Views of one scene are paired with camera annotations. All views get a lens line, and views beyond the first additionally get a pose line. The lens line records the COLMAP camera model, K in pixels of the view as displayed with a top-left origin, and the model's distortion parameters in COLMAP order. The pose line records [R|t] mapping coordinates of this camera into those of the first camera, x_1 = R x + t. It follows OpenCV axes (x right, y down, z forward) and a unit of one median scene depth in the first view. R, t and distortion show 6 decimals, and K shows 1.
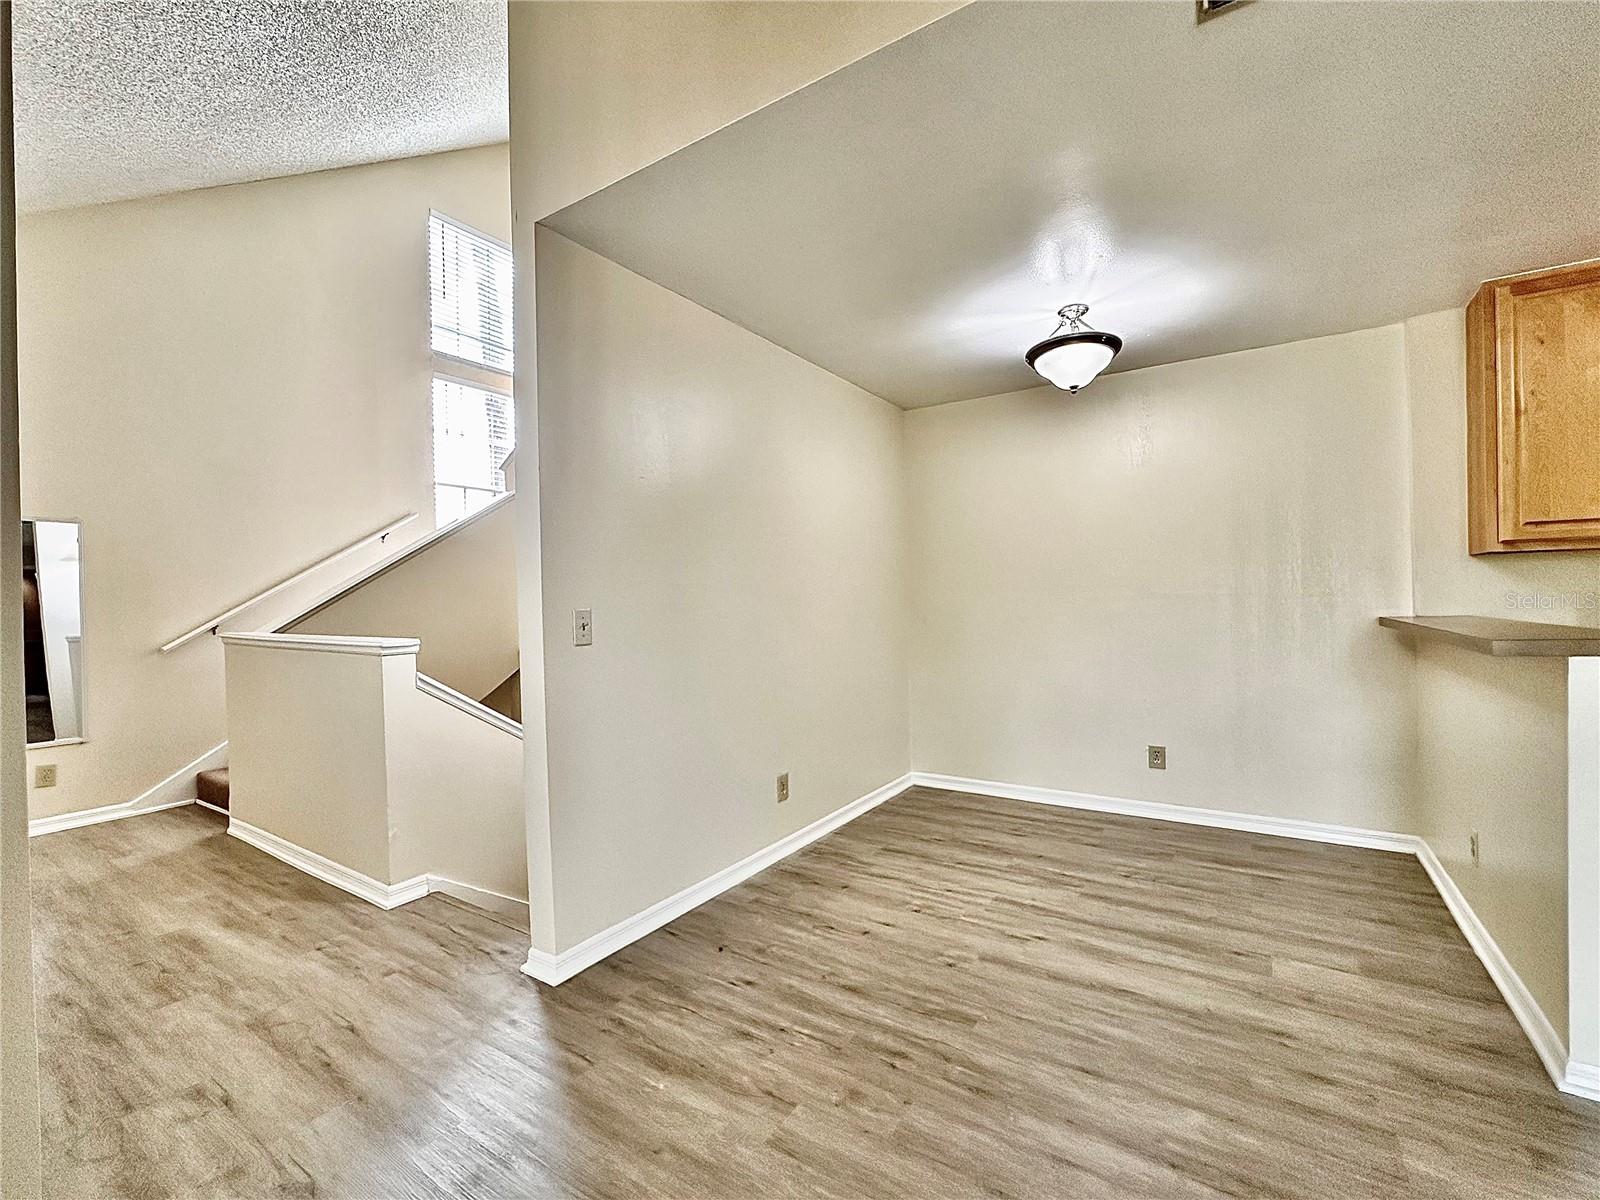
lens RADIAL K [[685.9, 0, 800.0], [0, 685.9, 600.0], [0, 0, 1]] dist [-0.004918, -0.000312]
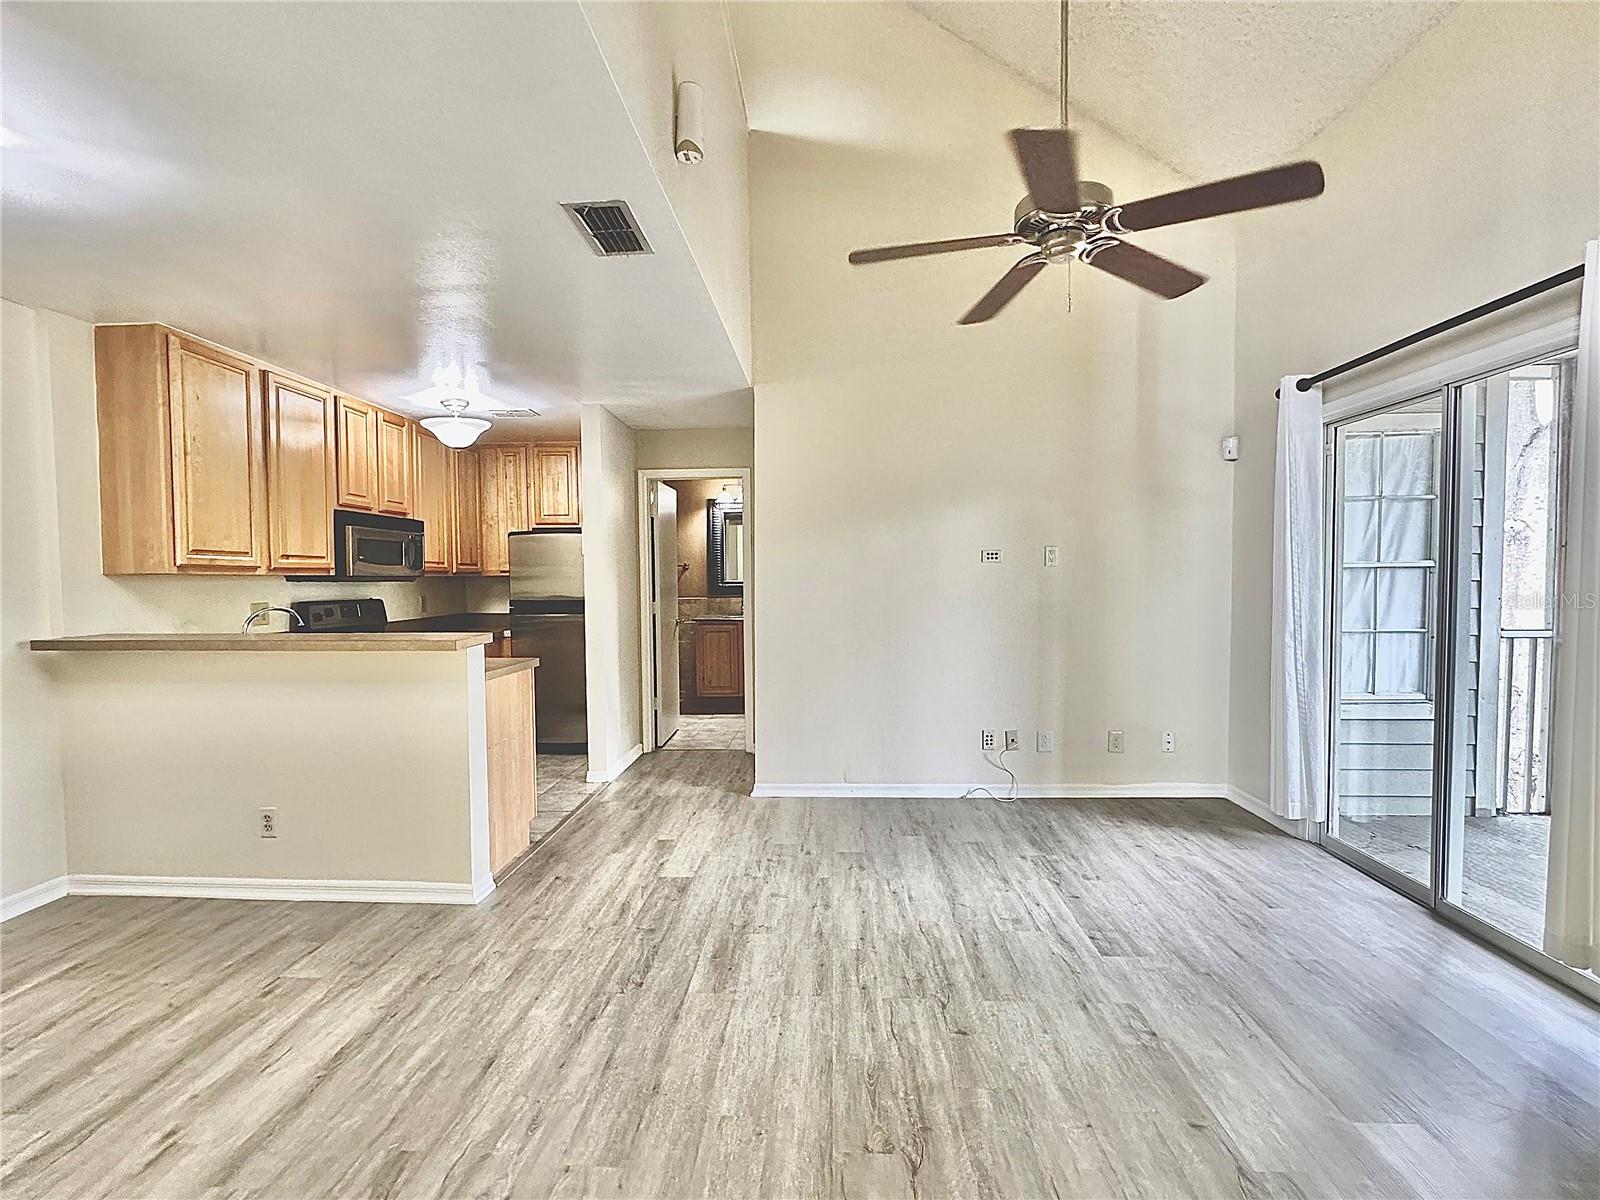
lens RADIAL K [[735.8, 0, 793.5], [0, 735.8, 606.3], [0, 0, 1]] dist [-0.006382, -0.000313]
pose [[-0.501843, -0.008197, 0.864920, -0.506845], [0.018161, 0.999635, 0.020011, -0.023573], [-0.864768, 0.025750, -0.501511, 0.725974]]
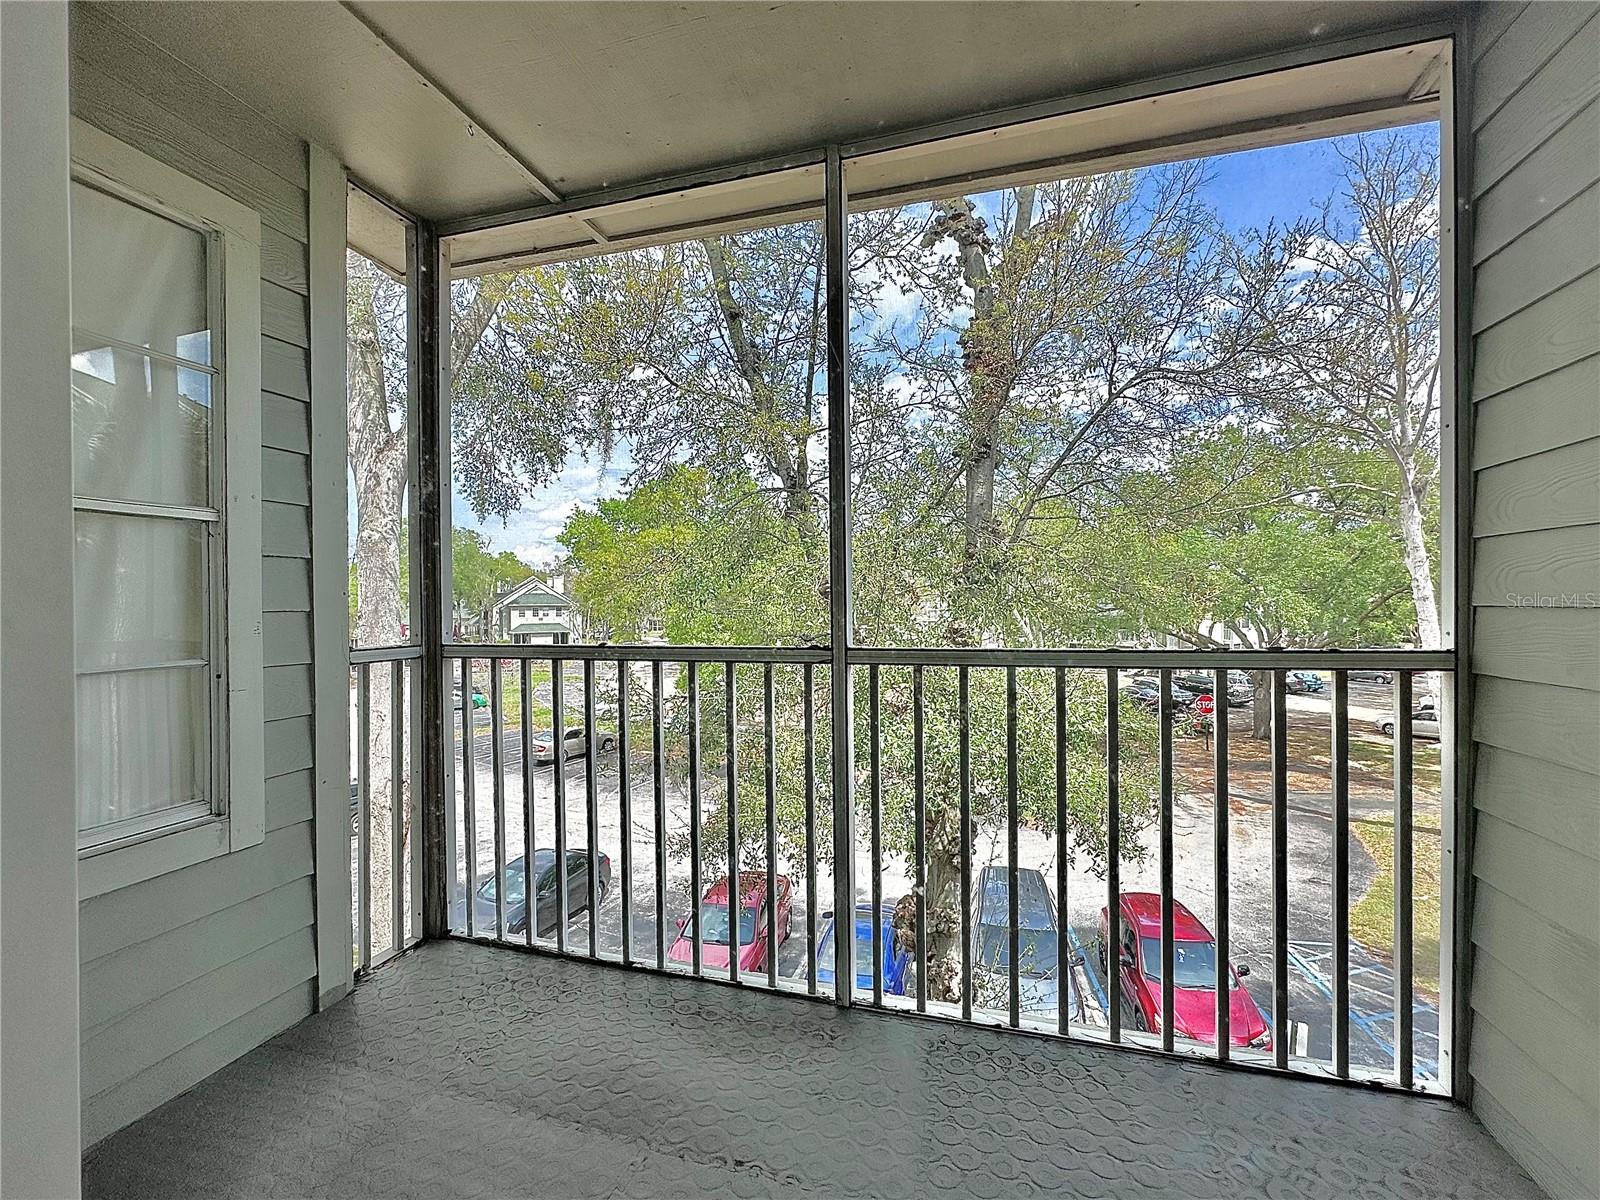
lens RADIAL K [[687.3, 0, 796.5], [0, 687.3, 604.9], [0, 0, 1]] dist [-0.004318, 0.001270]
pose [[-0.959826, 0.031338, -0.278842, -0.211169], [0.029961, 0.999509, 0.009199, 0.036767], [0.278993, 0.000475, -0.960293, -0.390775]]
